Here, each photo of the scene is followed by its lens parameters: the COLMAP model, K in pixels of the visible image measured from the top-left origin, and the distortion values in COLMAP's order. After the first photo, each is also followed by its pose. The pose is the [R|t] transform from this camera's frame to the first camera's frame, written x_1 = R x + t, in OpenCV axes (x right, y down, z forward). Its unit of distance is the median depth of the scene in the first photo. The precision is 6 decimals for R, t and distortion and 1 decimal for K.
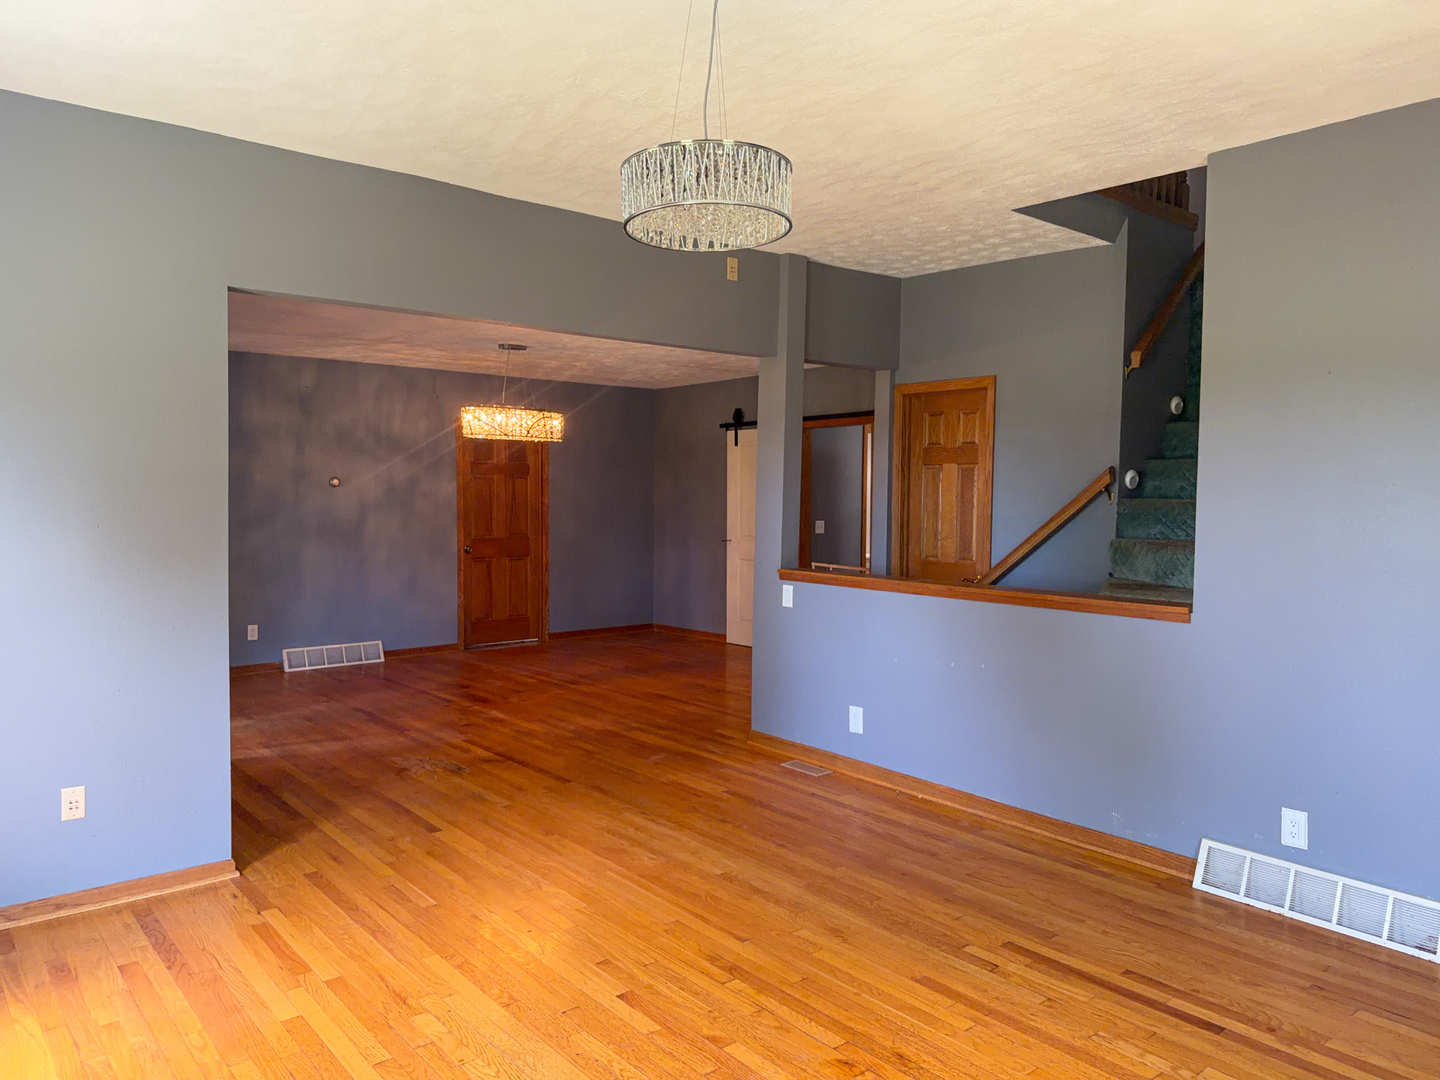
lens RADIAL K [[1012.2, 0, 720.0], [0, 1012.2, 540.0], [0, 0, 1]] dist [0.086485, -0.139600]
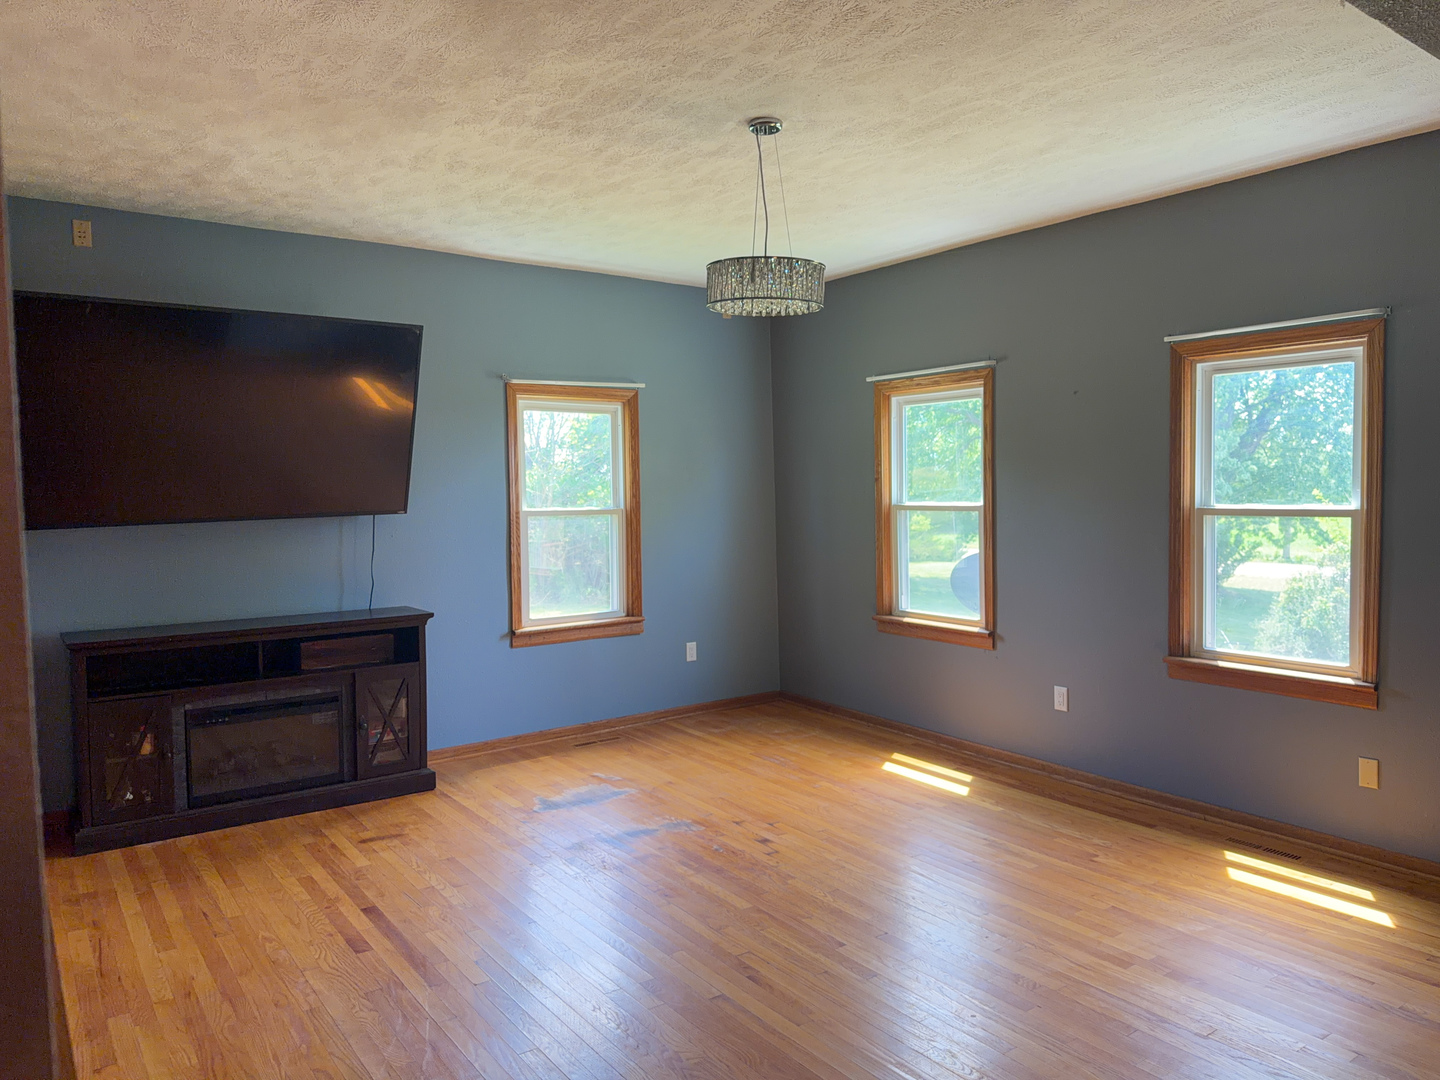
lens RADIAL K [[1012.2, 0, 720.0], [0, 1012.2, 540.0], [0, 0, 1]] dist [0.086485, -0.139600]
pose [[-0.997166, -0.006571, 0.074947, -0.032707], [0.001655, 0.994022, 0.109165, -0.083704], [-0.075217, 0.108980, -0.991194, 1.502171]]
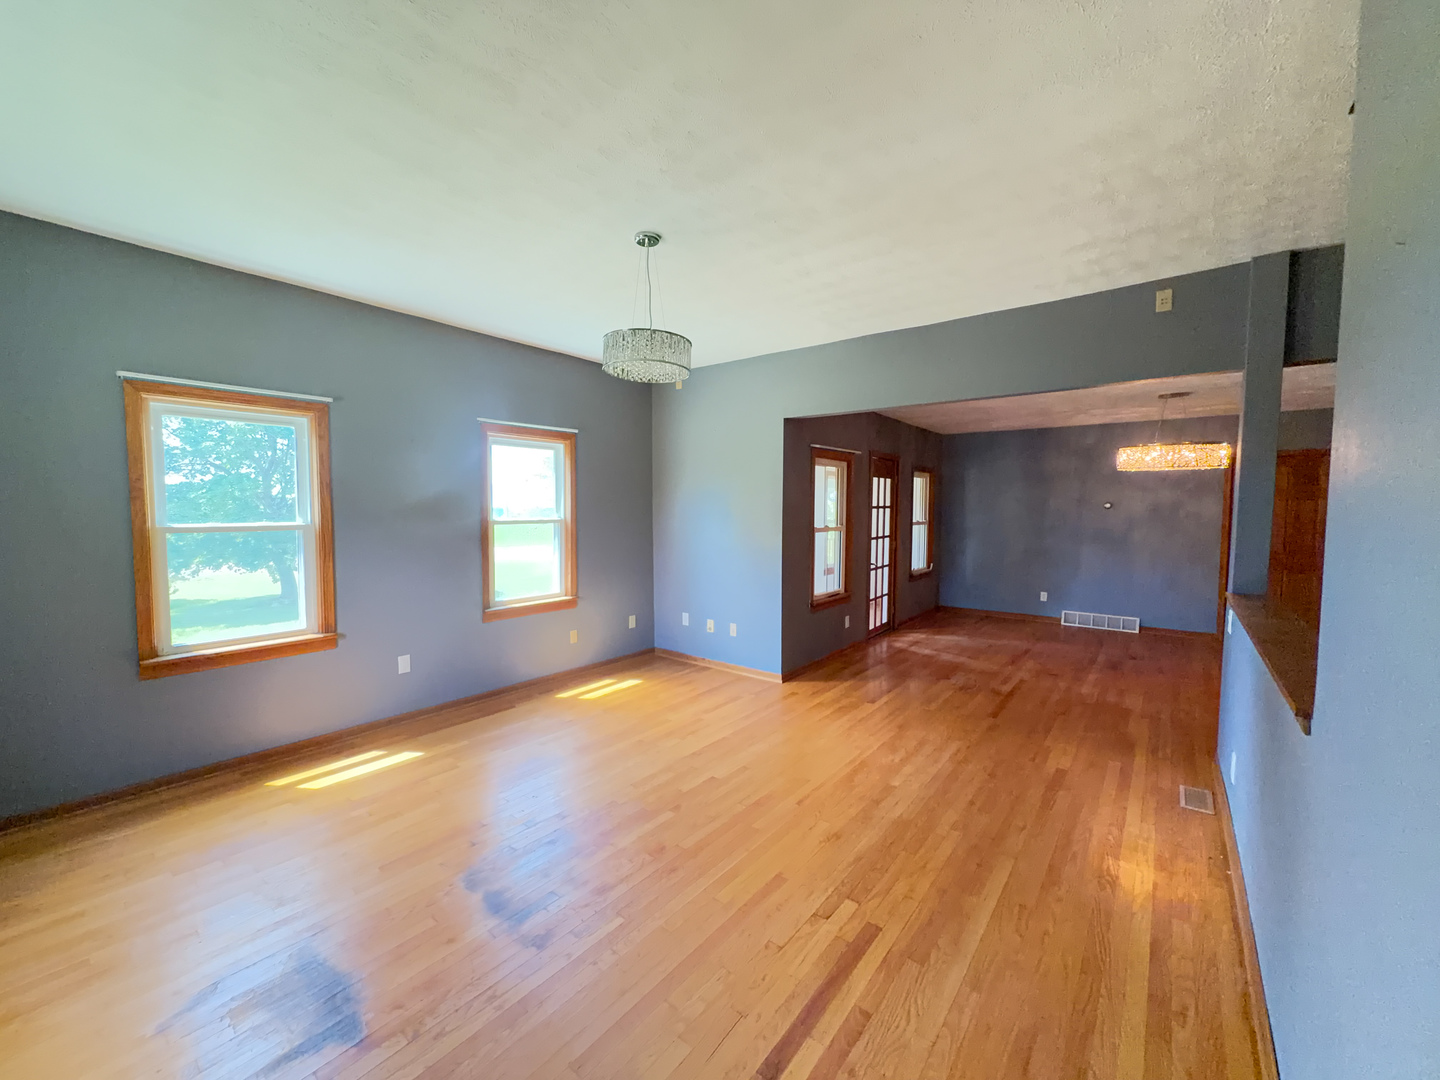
lens RADIAL K [[577.1, 0, 720.0], [0, 577.1, 540.0], [0, 0, 1]] dist [0.000907, 0.000004]
pose [[0.198521, 0.049646, -0.978838, 0.667994], [-0.051041, 0.997885, 0.040261, -0.023654], [0.978767, 0.041968, 0.200635, 0.567757]]
